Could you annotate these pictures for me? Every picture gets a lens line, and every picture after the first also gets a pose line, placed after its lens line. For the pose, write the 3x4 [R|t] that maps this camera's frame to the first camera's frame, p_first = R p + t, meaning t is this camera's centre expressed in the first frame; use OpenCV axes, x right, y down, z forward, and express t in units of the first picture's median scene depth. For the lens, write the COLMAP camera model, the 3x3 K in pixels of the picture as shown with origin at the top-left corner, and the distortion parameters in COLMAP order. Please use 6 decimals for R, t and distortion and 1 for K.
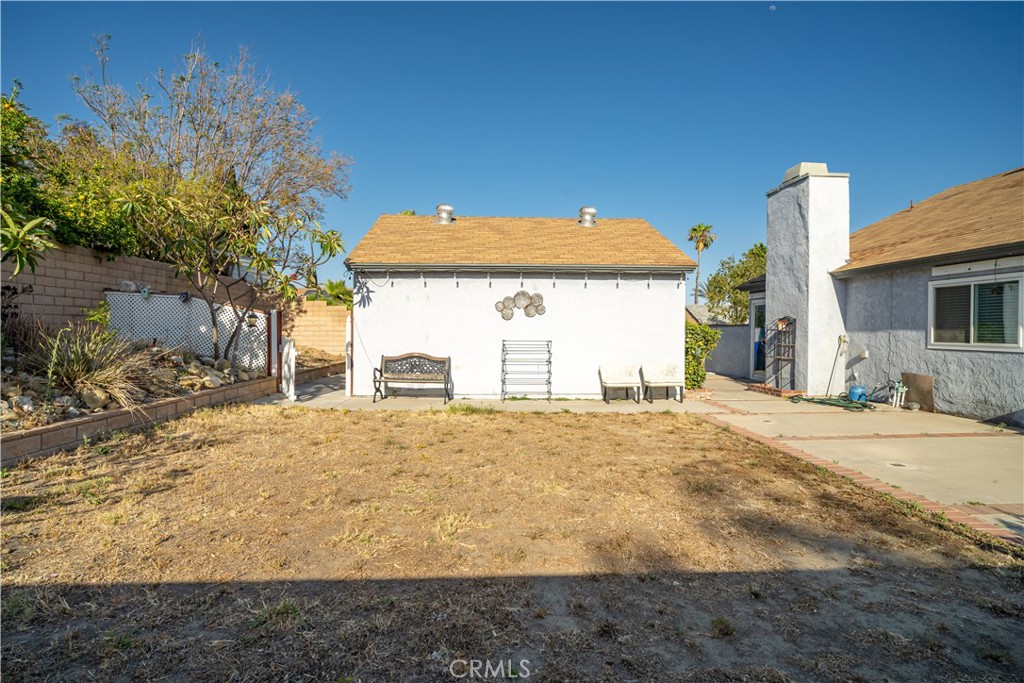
lens RADIAL K [[529.5, 0, 512.2], [0, 529.5, 336.4], [0, 0, 1]] dist [-0.007753, -0.000379]
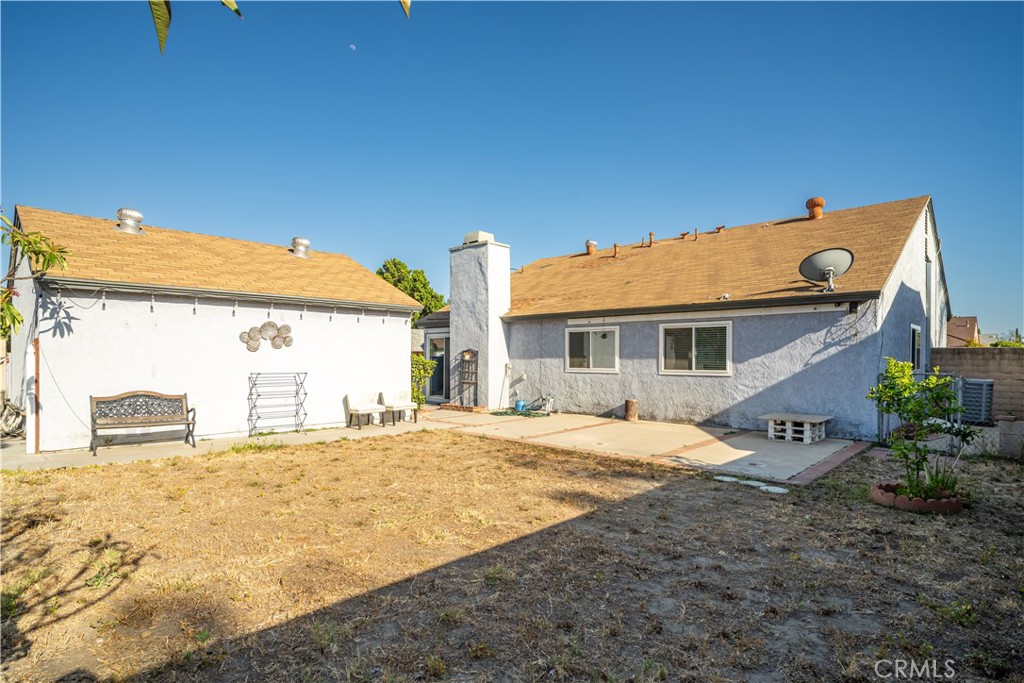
lens RADIAL K [[529.5, 0, 526.1], [0, 529.5, 360.3], [0, 0, 1]] dist [-0.007753, -0.000379]
pose [[0.717713, -0.007227, 0.696301, -0.314061], [0.010411, 0.999946, -0.000353, -0.009973], [-0.696261, 0.007502, 0.717750, -0.015655]]
